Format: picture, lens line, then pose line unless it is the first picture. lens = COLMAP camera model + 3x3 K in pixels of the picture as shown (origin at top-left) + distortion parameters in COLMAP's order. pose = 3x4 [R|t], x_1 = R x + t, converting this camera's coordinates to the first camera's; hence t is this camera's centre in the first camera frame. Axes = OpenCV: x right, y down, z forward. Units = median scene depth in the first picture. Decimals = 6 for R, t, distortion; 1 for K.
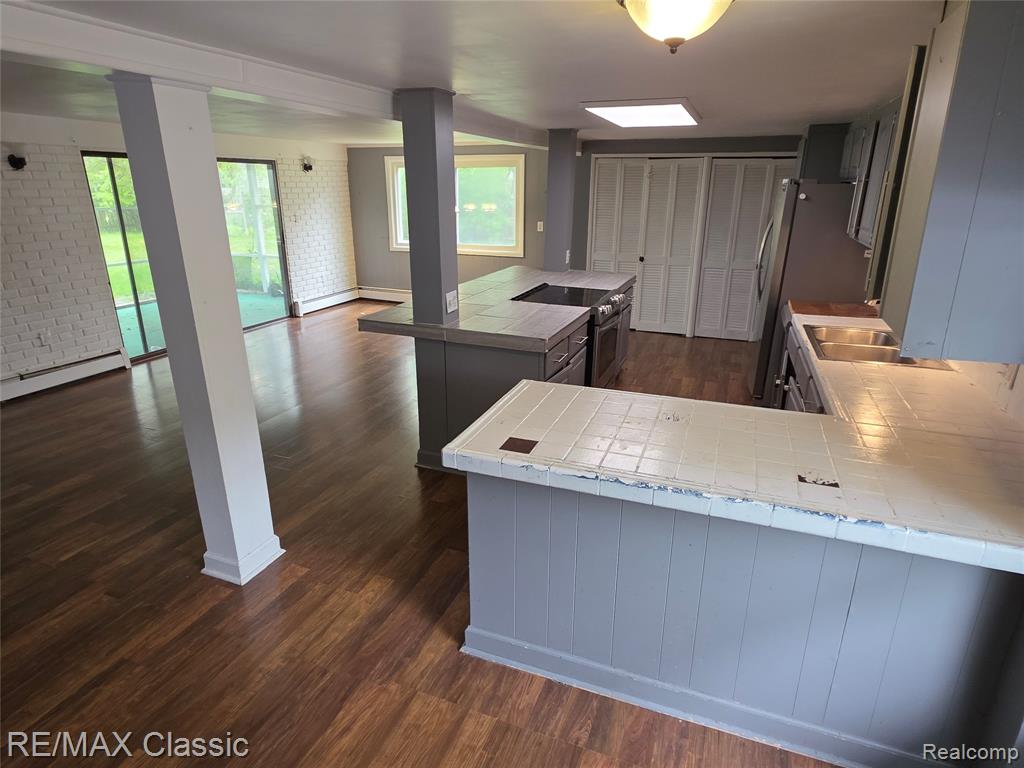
lens RADIAL K [[584.2, 0, 506.7], [0, 584.2, 382.9], [0, 0, 1]] dist [0.003937, -0.001893]
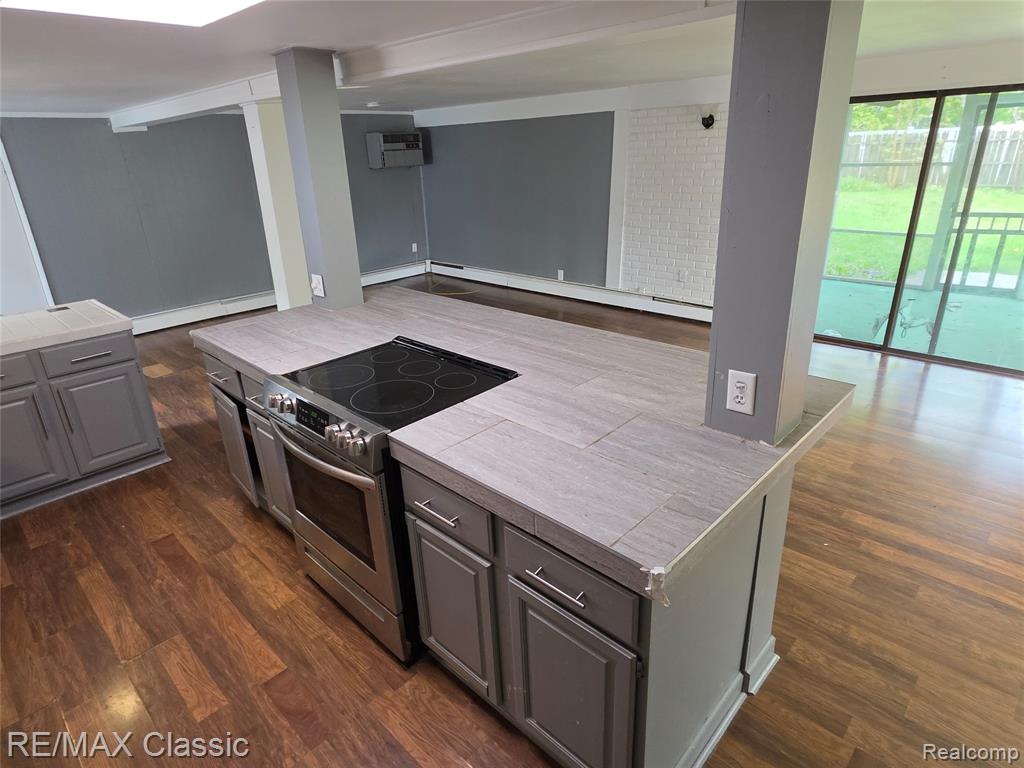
lens RADIAL K [[586.7, 0, 508.6], [0, 586.7, 380.2], [0, 0, 1]] dist [0.004671, -0.003390]
pose [[-0.381314, 0.350404, -0.855463, 0.442123], [-0.262608, 0.846199, 0.463664, -0.363664], [0.886362, 0.401453, -0.230648, 1.073629]]
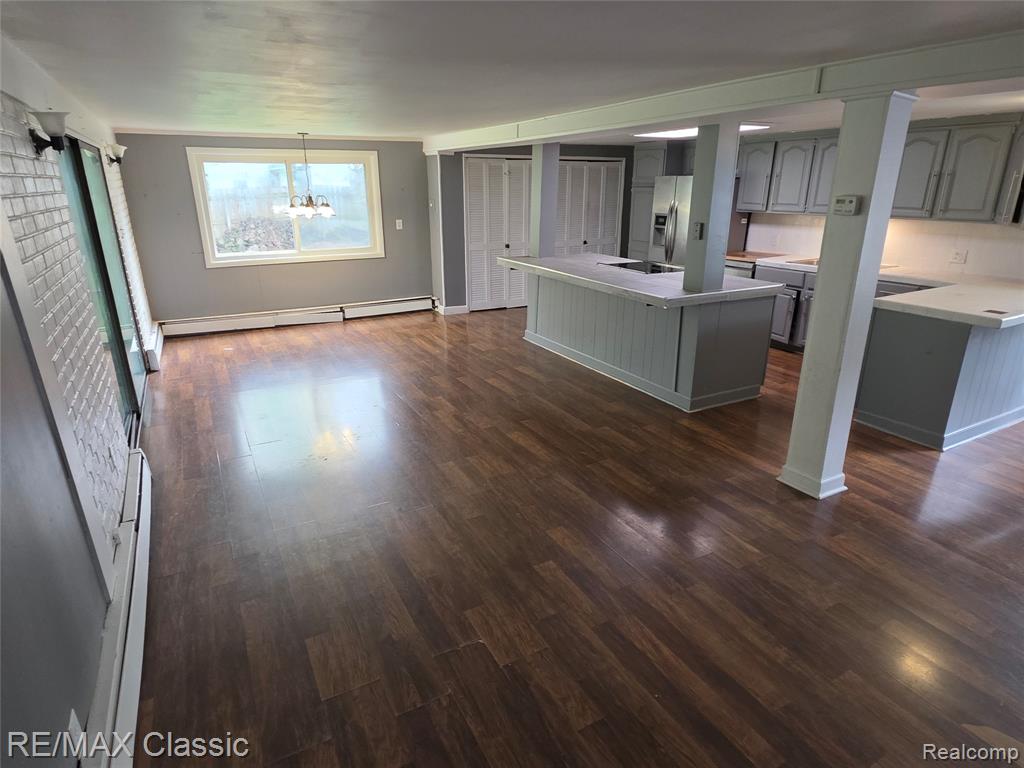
lens RADIAL K [[584.9, 0, 504.0], [0, 584.9, 385.5], [0, 0, 1]] dist [0.002227, -0.003061]
pose [[0.648843, -0.256239, 0.716481, -0.958411], [0.252719, 0.960714, 0.114724, -0.113409], [-0.717730, 0.106631, 0.688109, 0.332571]]
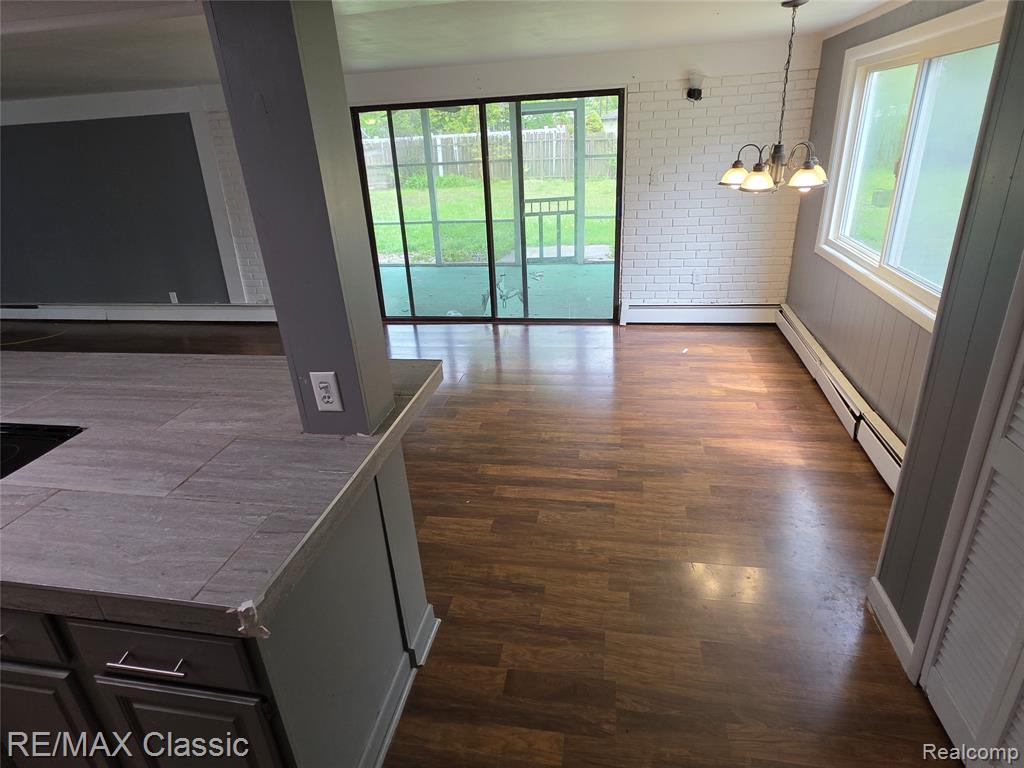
lens RADIAL K [[584.3, 0, 509.6], [0, 584.3, 380.8], [0, 0, 1]] dist [0.004570, -0.001969]
pose [[0.194748, 0.370211, -0.908304, 0.429766], [-0.266002, 0.911266, 0.314385, -0.375845], [0.944095, 0.180385, 0.275944, 1.120462]]
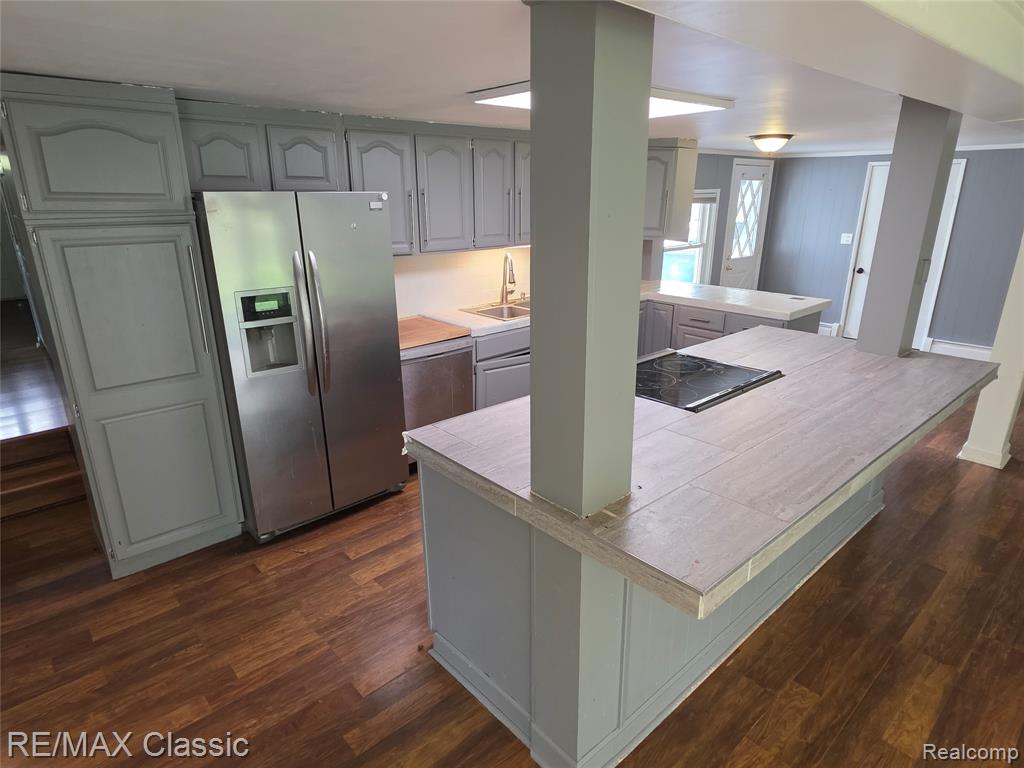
lens RADIAL K [[584.2, 0, 506.7], [0, 584.2, 382.9], [0, 0, 1]] dist [0.003937, -0.001893]
pose [[-0.890612, -0.137082, 0.433611, -0.003127], [0.150512, 0.810898, 0.565501, -0.466995], [-0.429134, 0.568906, -0.701563, 1.352283]]
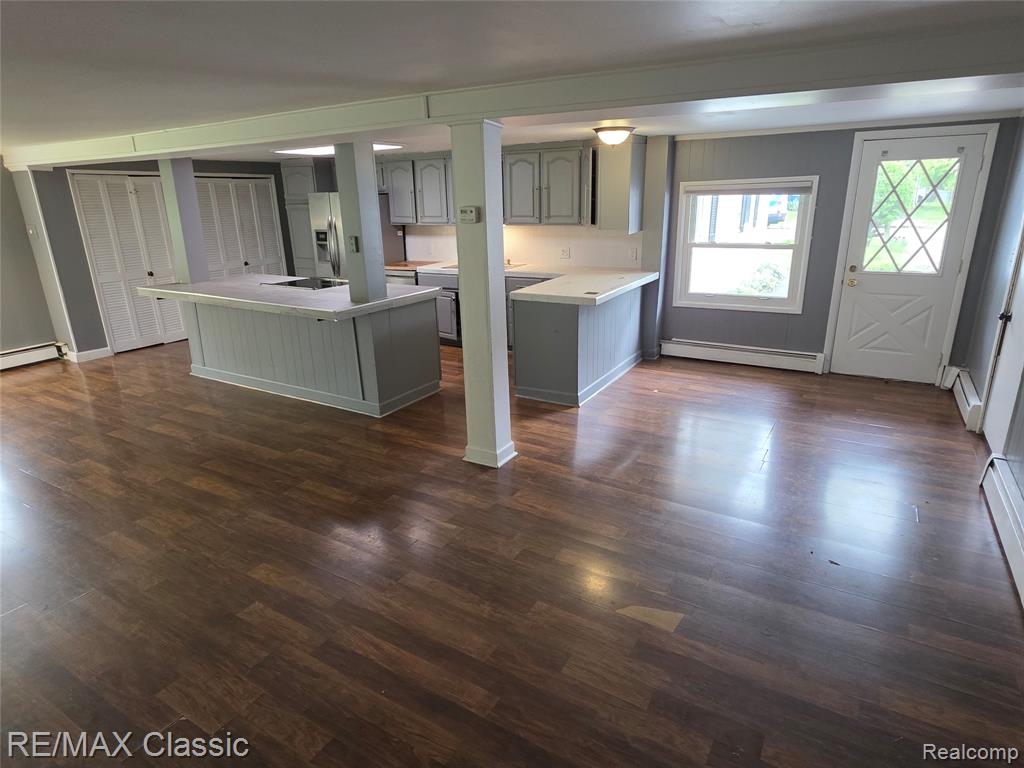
lens RADIAL K [[585.3, 0, 508.6], [0, 585.3, 380.7], [0, 0, 1]] dist [0.004954, -0.002713]
pose [[0.163332, -0.305719, 0.938008, -0.962629], [0.339942, 0.909991, 0.237394, -0.103001], [-0.926155, 0.280094, 0.252557, 0.309192]]
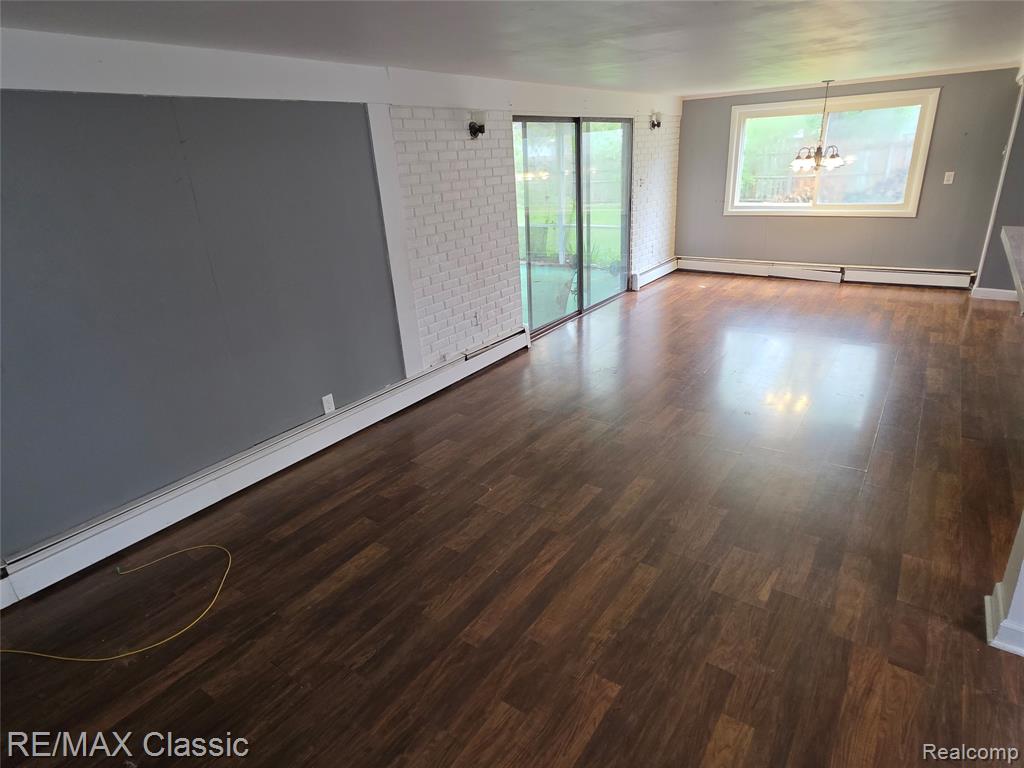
lens RADIAL K [[584.2, 0, 506.7], [0, 584.2, 382.9], [0, 0, 1]] dist [0.003937, -0.001893]
pose [[0.969741, 0.034567, -0.241678, -0.521099], [-0.021866, 0.998245, 0.055040, -0.022300], [0.243156, -0.048090, 0.968794, 0.075243]]
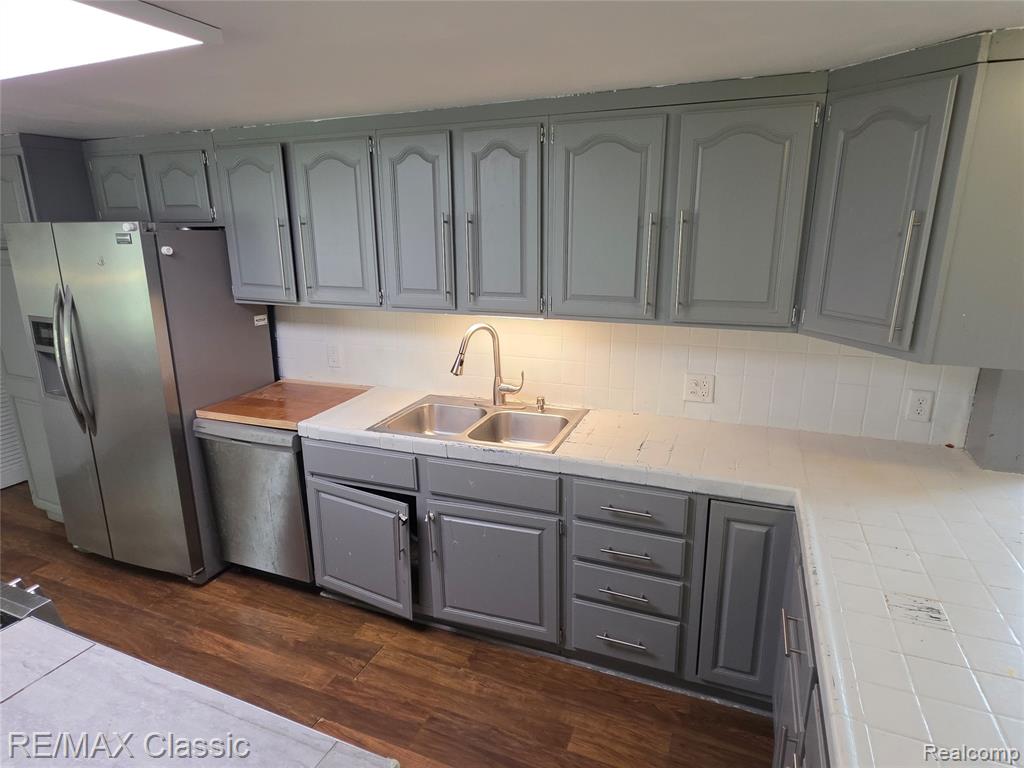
lens RADIAL K [[584.3, 0, 509.6], [0, 584.3, 380.8], [0, 0, 1]] dist [0.004570, -0.001969]
pose [[0.014004, -0.258704, 0.965855, -0.102387], [0.330339, 0.912910, 0.239733, -0.189156], [-0.943758, 0.315703, 0.098245, 0.546543]]
